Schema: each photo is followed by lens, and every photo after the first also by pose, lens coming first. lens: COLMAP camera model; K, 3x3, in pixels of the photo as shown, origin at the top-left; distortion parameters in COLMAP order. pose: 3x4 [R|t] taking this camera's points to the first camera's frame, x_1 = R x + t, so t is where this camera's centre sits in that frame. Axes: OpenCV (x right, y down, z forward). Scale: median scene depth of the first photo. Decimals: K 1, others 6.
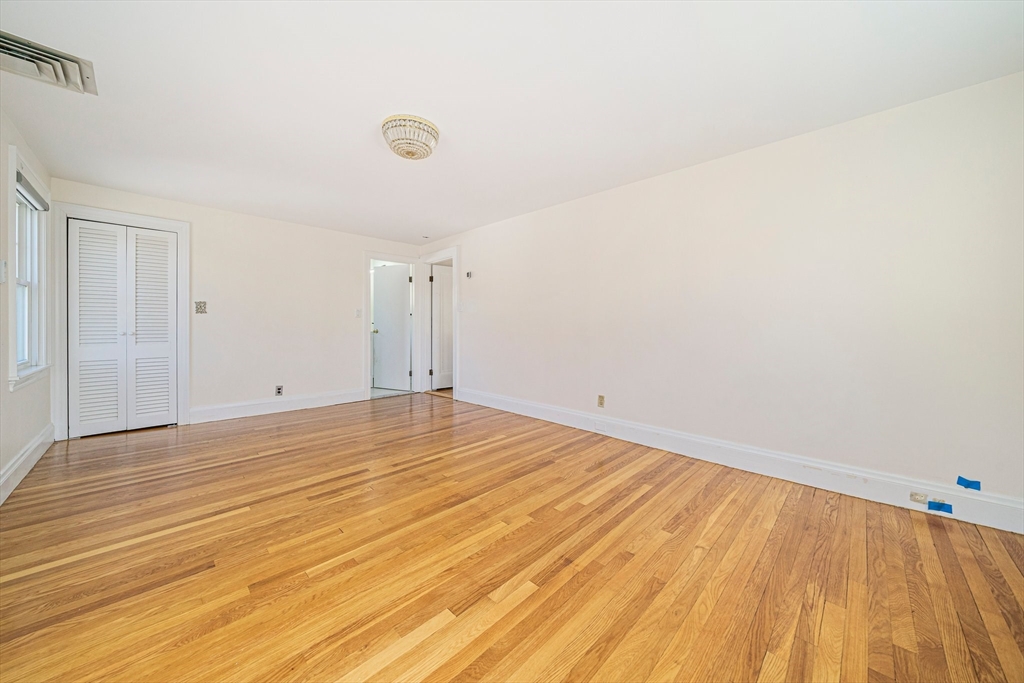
lens RADIAL K [[354.1, 0, 511.2], [0, 354.1, 331.5], [0, 0, 1]] dist [-0.002496, -0.000221]
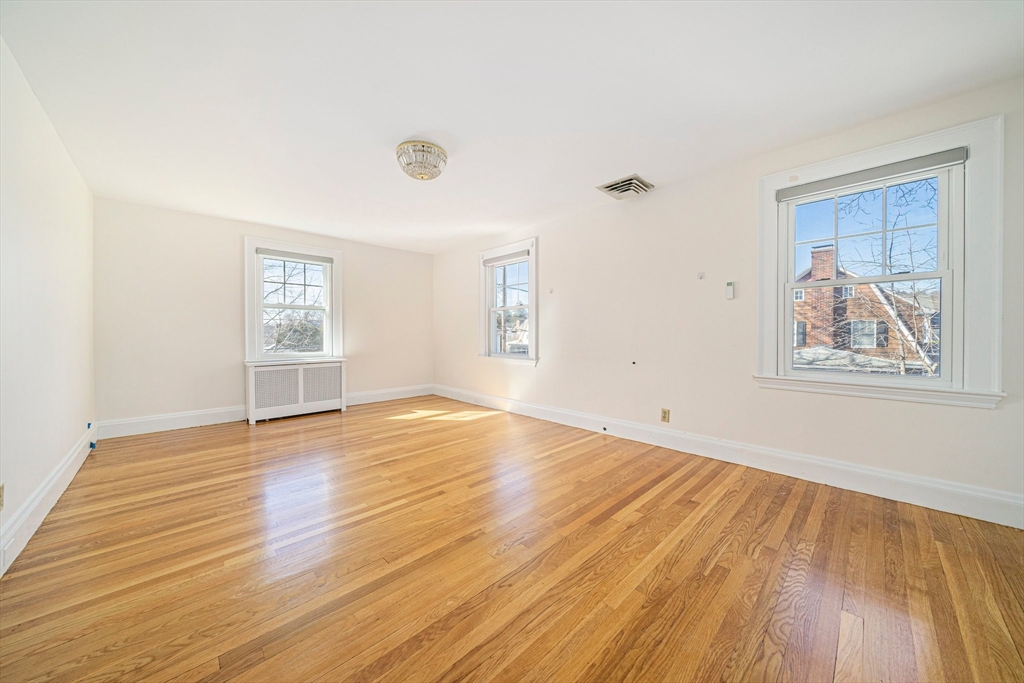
lens RADIAL K [[354.1, 0, 513.0], [0, 354.1, 336.7], [0, 0, 1]] dist [-0.002496, -0.000221]
pose [[-0.999782, -0.000993, 0.020879, -0.535924], [-0.000587, 0.999810, 0.019468, -0.018355], [-0.020894, 0.019451, -0.999592, 1.908384]]
